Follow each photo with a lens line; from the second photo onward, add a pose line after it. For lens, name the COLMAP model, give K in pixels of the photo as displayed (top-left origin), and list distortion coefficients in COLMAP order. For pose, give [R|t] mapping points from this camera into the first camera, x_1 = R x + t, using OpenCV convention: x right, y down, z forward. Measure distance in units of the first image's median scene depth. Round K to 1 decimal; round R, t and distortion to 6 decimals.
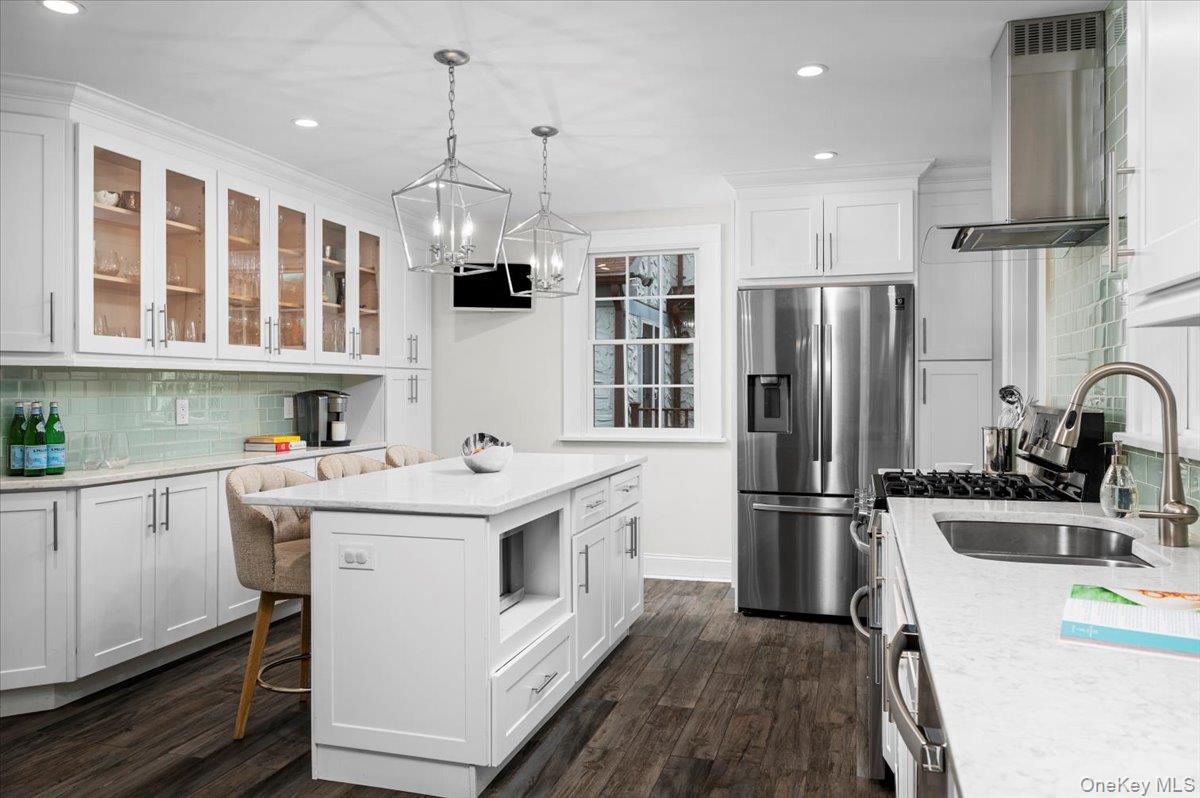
lens RADIAL K [[908.1, 0, 600.8], [0, 908.1, 397.7], [0, 0, 1]] dist [-0.001539, -0.006503]
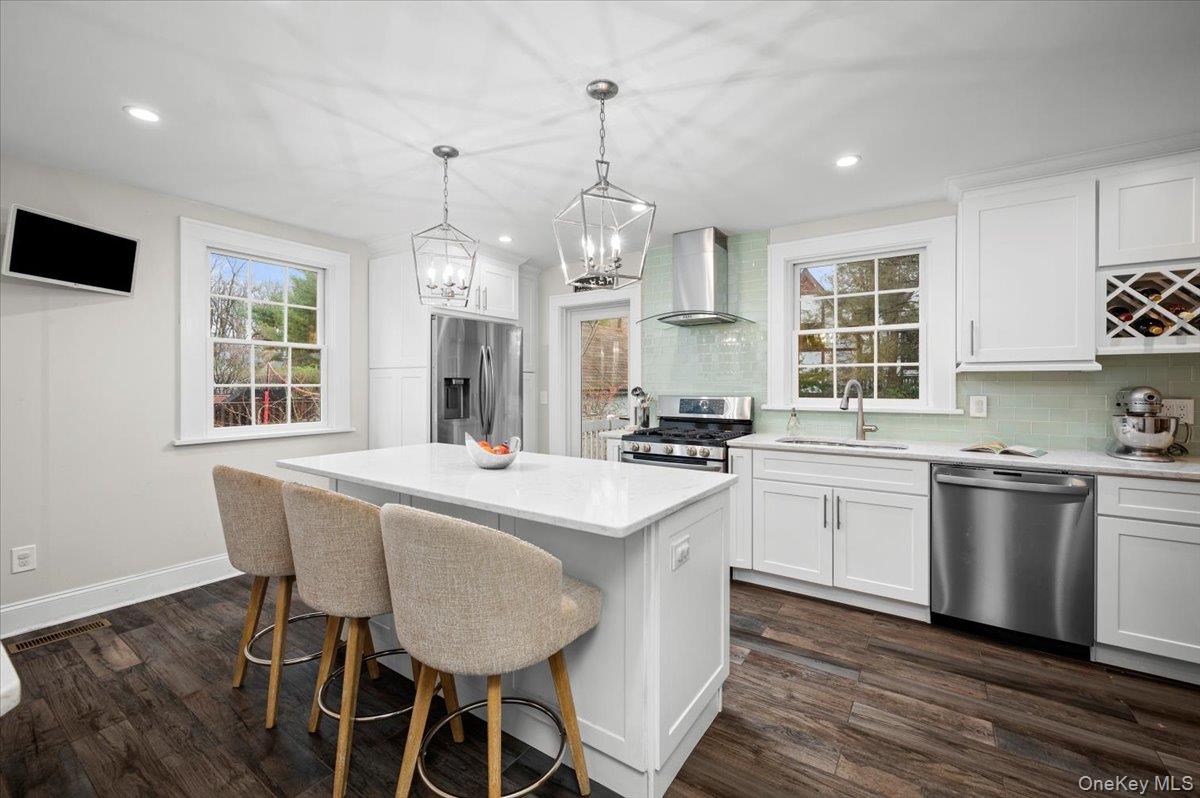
lens RADIAL K [[498.7, 0, 603.1], [0, 498.7, 391.4], [0, 0, 1]] dist [0.014504, 0.000165]
pose [[0.288185, -0.006256, 0.957554, -0.625921], [0.008173, 0.999958, 0.004073, -0.007244], [-0.957540, 0.006652, 0.288225, 0.686230]]
